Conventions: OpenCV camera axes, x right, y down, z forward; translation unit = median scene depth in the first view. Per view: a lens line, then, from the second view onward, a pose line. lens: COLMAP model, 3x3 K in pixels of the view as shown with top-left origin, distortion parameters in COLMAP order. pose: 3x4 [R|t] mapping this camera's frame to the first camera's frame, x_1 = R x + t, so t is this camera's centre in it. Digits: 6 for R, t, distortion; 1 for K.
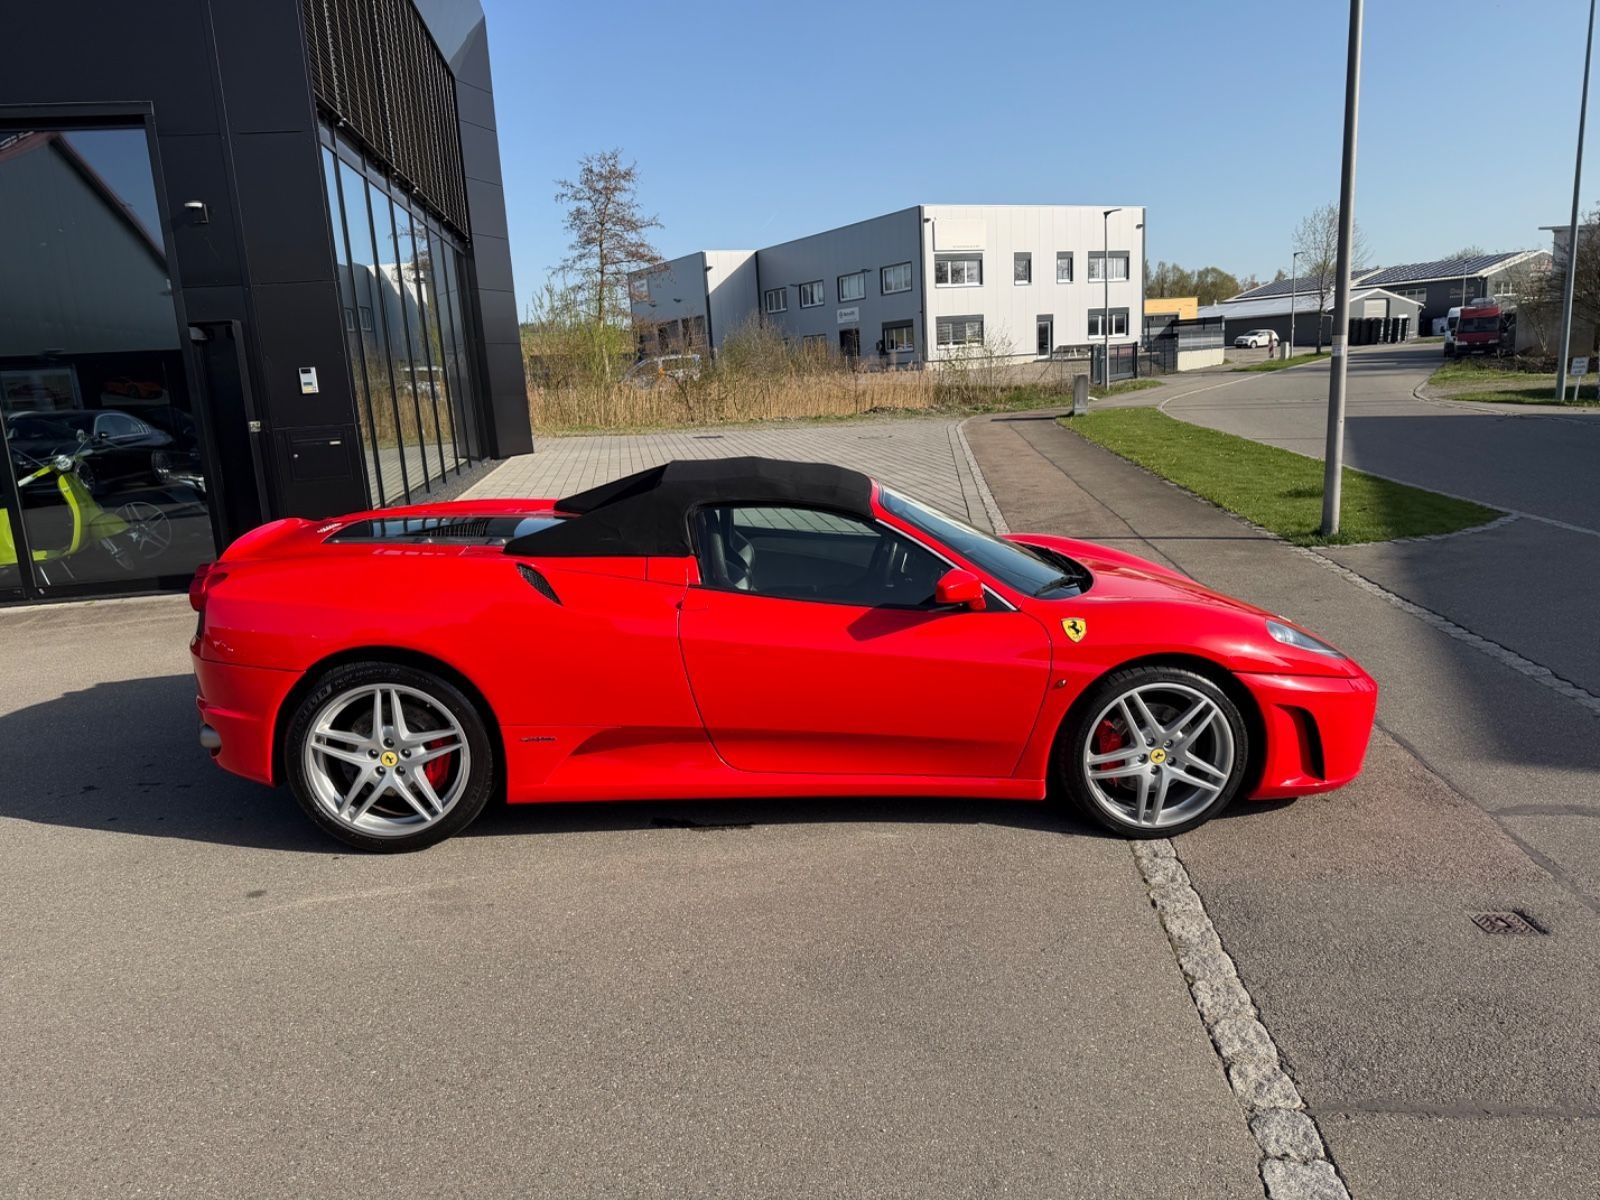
lens RADIAL K [[1129.7, 0, 798.5], [0, 1129.7, 631.6], [0, 0, 1]] dist [0.007956, -0.025085]
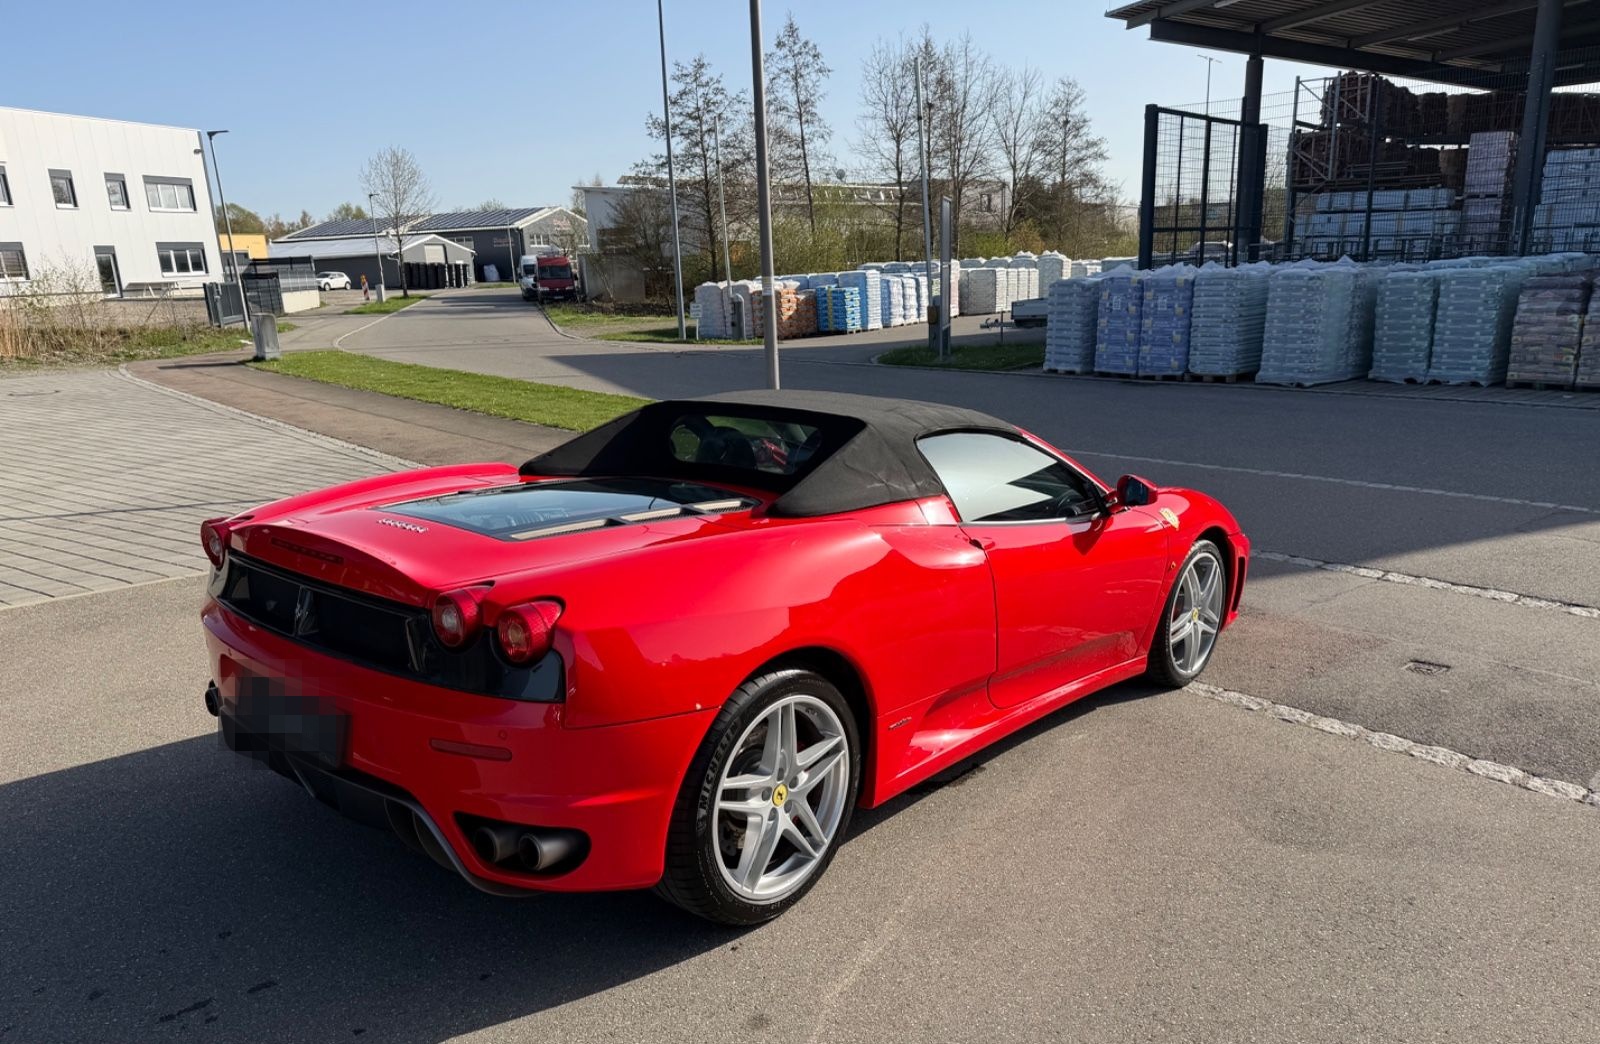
lens RADIAL K [[1141.7, 0, 801.2], [0, 1141.7, 623.4], [0, 0, 1]] dist [0.007980, -0.026269]
pose [[0.694893, -0.182871, 0.695472, -0.230621], [0.157559, 0.982344, 0.100874, -0.019921], [-0.701640, 0.039481, 0.711437, 0.118909]]
